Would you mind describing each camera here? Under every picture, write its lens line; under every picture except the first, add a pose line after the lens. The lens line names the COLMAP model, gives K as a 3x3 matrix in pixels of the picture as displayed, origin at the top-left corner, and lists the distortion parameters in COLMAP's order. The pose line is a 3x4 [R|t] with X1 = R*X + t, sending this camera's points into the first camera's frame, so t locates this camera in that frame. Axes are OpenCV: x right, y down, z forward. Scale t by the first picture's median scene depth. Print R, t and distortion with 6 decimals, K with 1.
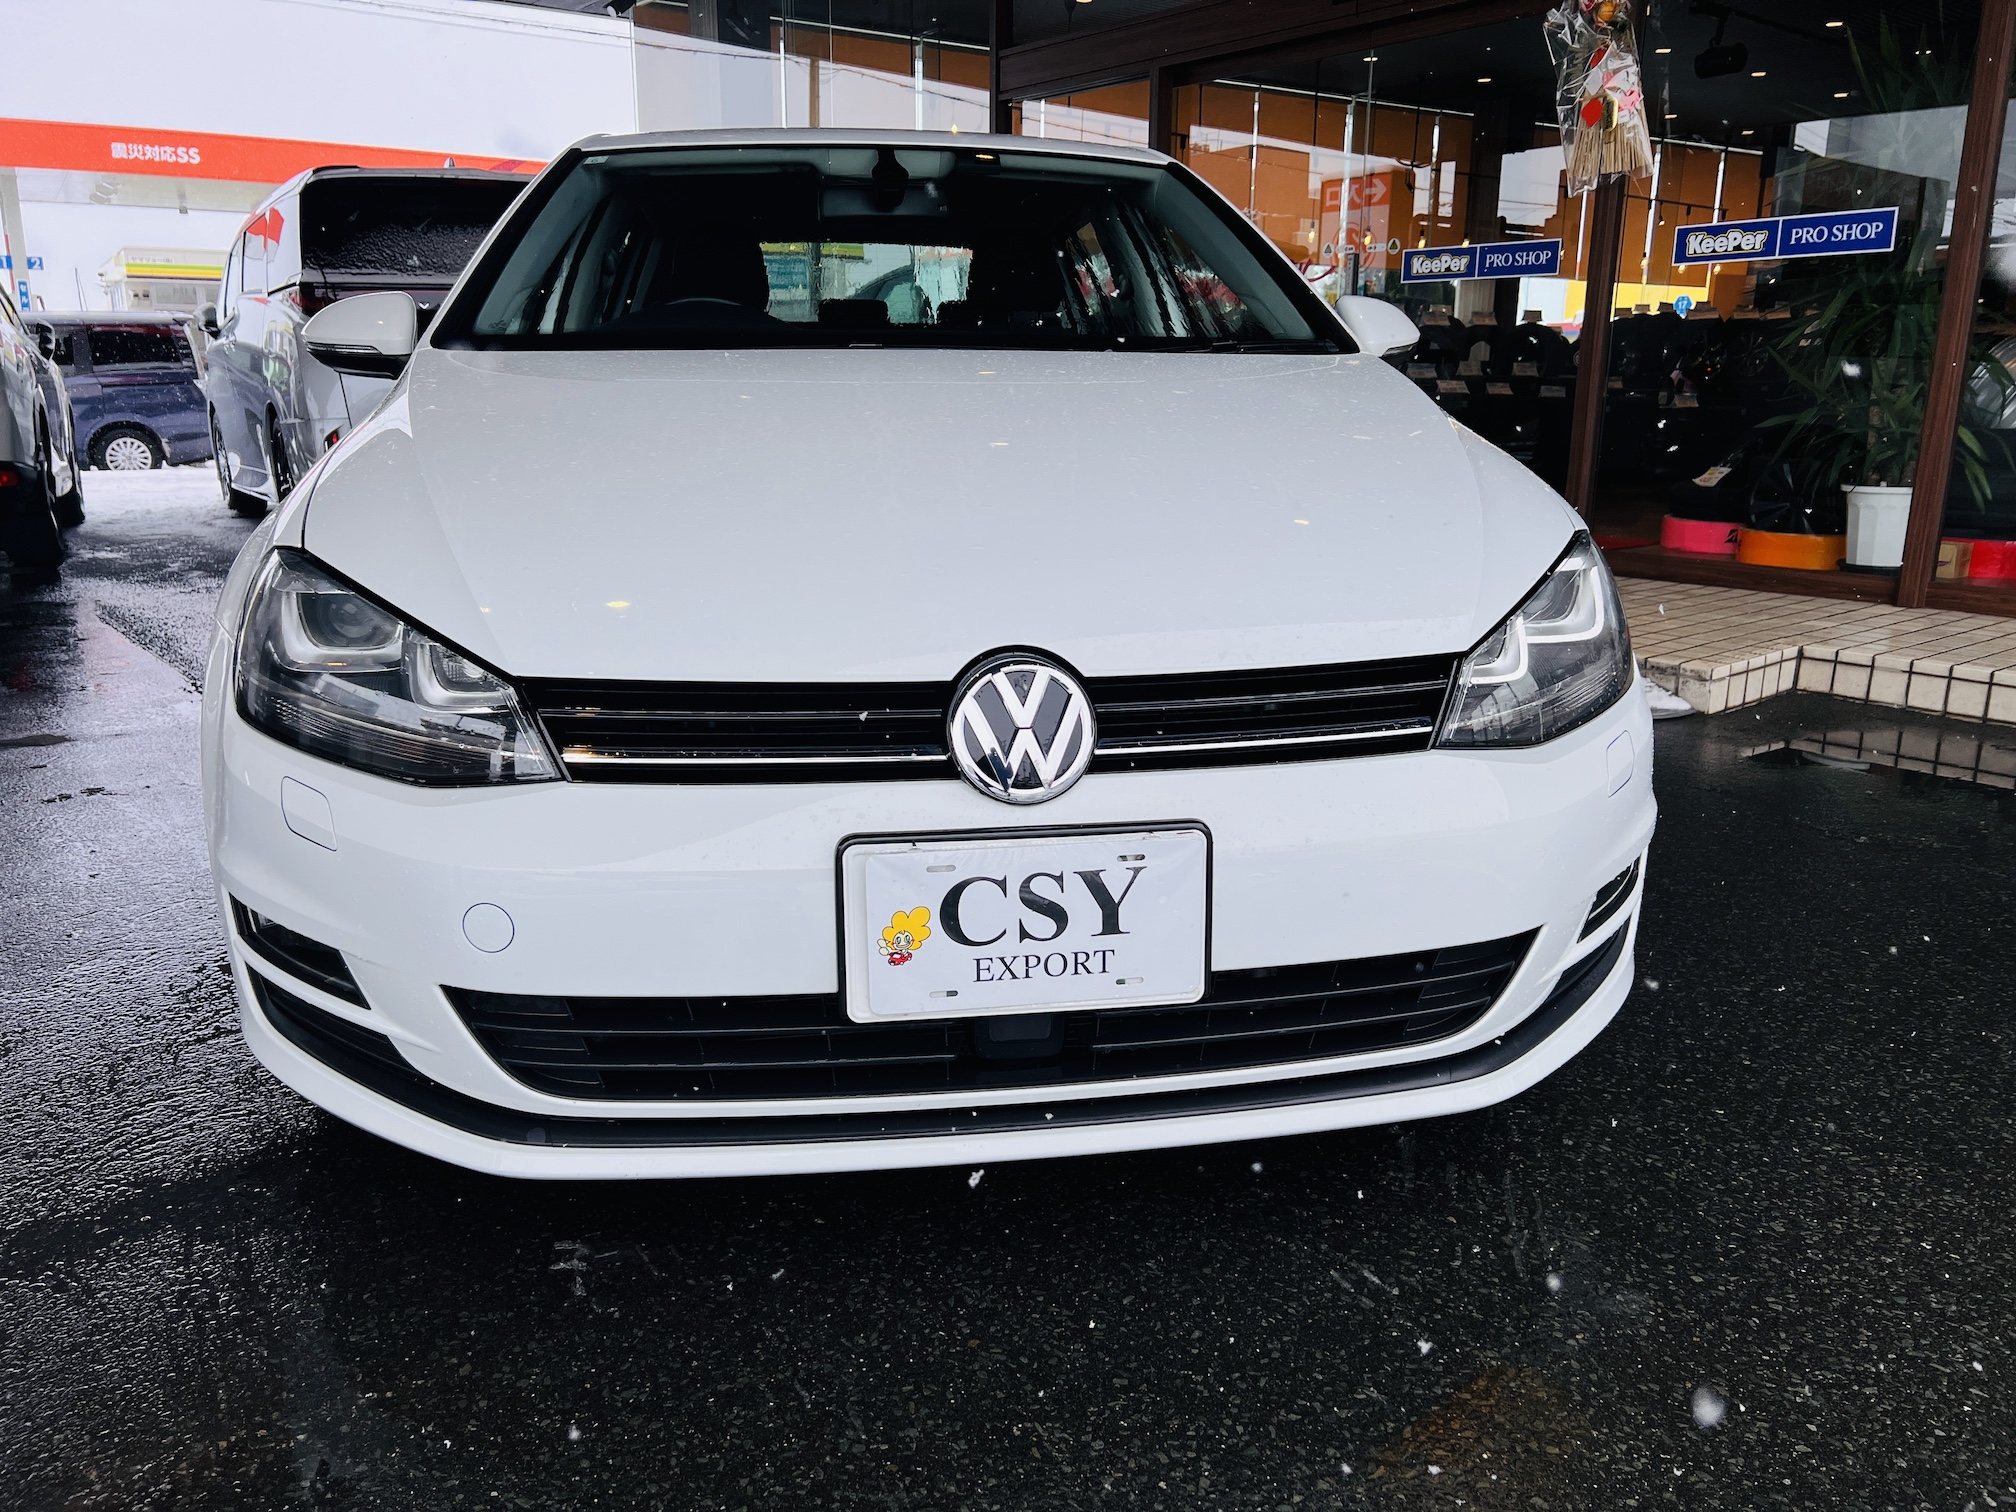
lens RADIAL K [[1516.1, 0, 1018.8], [0, 1516.1, 752.9], [0, 0, 1]] dist [0.063329, -0.082104]
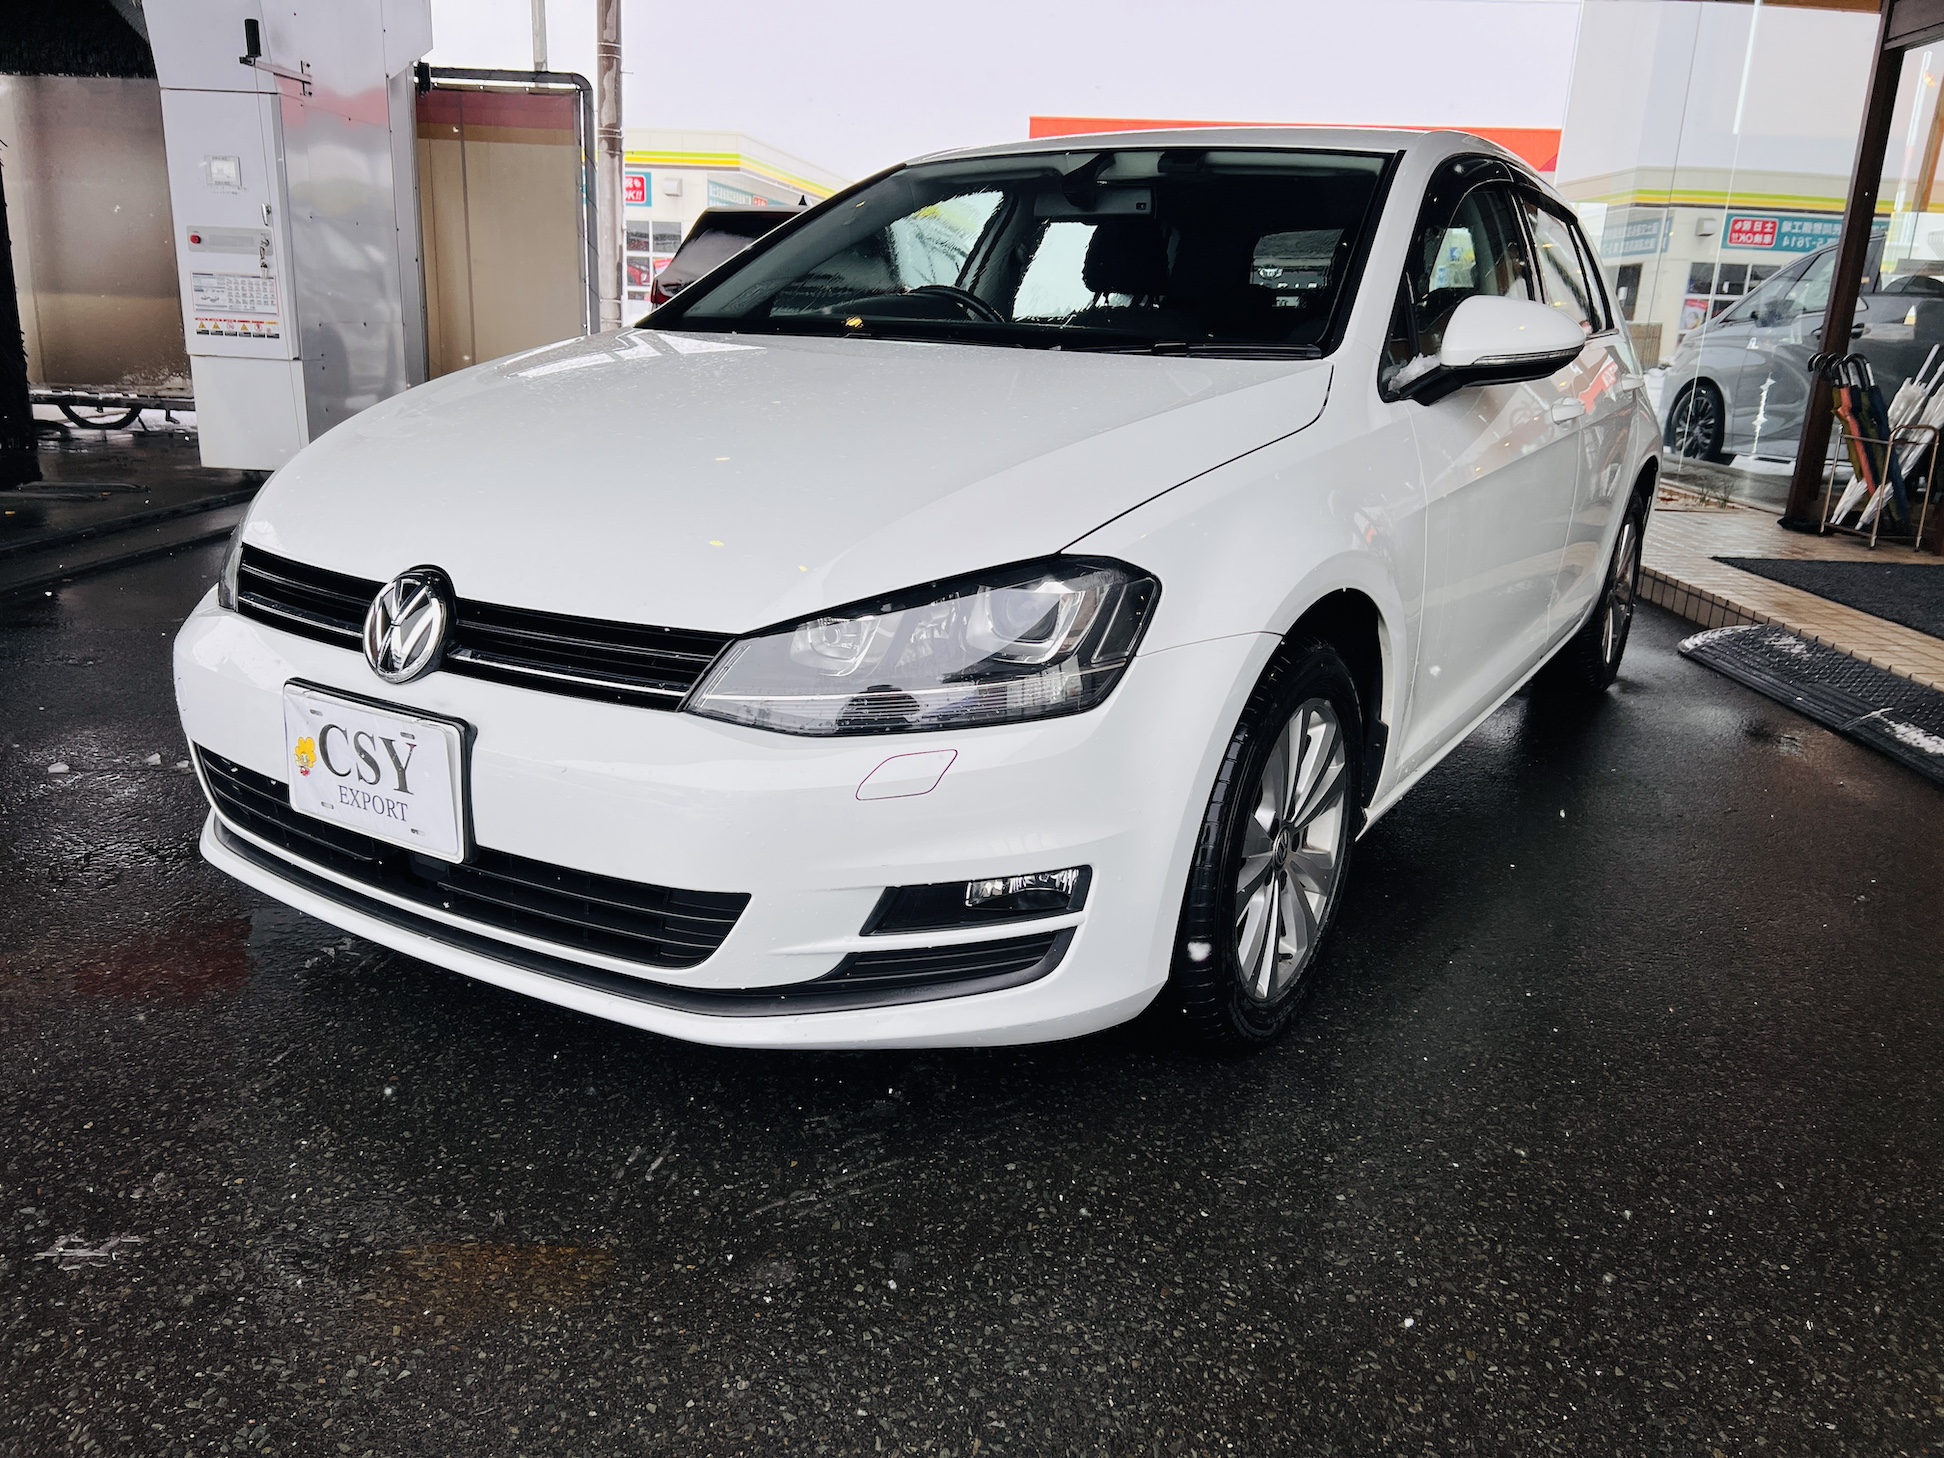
lens RADIAL K [[1482.7, 0, 972.0], [0, 1482.7, 729.0], [0, 0, 1]] dist [0.092603, -0.075928]
pose [[0.762118, 0.198908, -0.616127, 1.119624], [-0.194113, 0.978058, 0.075644, -0.115224], [0.617654, 0.061949, 0.784006, 0.265388]]
